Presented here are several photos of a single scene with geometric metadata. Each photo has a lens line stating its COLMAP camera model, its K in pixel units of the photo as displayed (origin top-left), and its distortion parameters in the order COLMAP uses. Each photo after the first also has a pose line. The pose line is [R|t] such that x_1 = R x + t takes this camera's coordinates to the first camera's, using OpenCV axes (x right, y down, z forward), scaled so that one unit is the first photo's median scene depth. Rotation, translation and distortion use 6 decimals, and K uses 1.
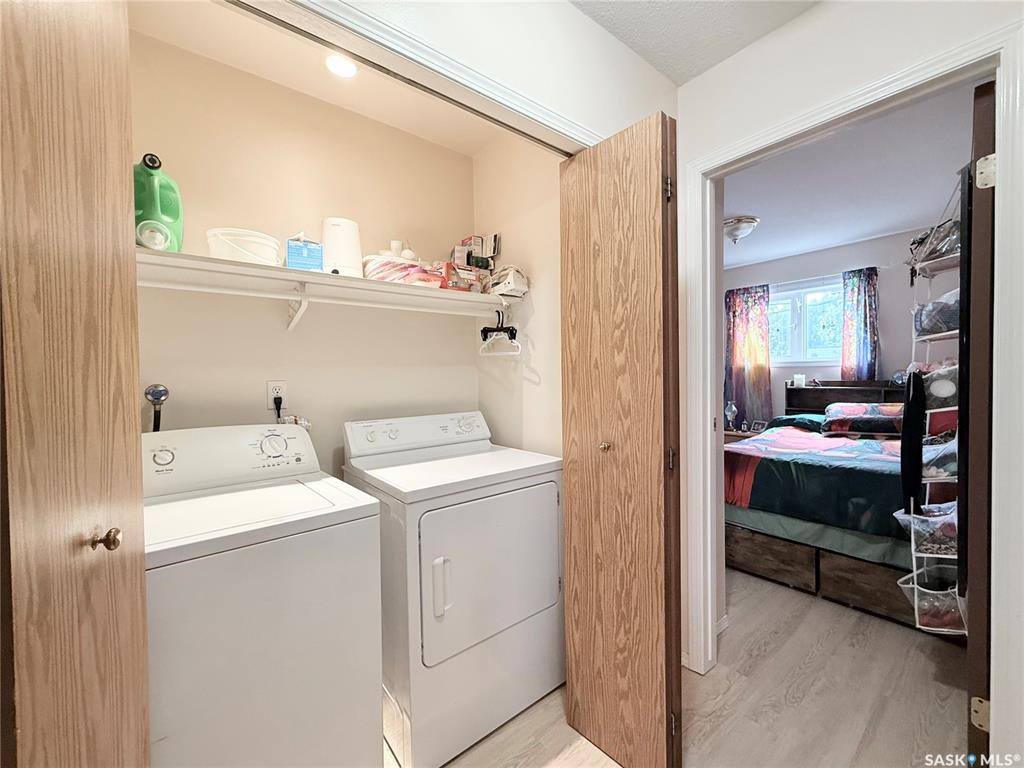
lens RADIAL K [[407.5, 0, 509.1], [0, 407.5, 383.3], [0, 0, 1]] dist [-0.000636, -0.000060]
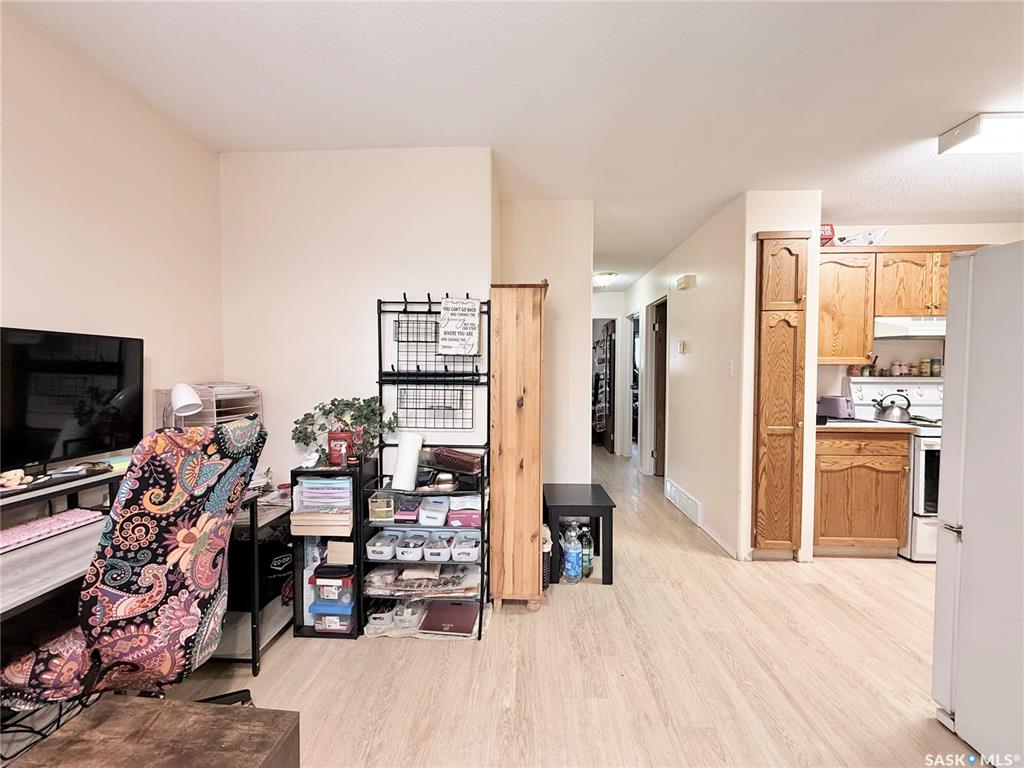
lens RADIAL K [[407.5, 0, 509.1], [0, 407.5, 383.3], [0, 0, 1]] dist [-0.000636, -0.000060]
pose [[0.653325, -0.007474, 0.757040, -1.143396], [0.002627, 0.999968, 0.007605, 0.018626], [-0.757073, -0.002980, 0.653324, -0.445502]]
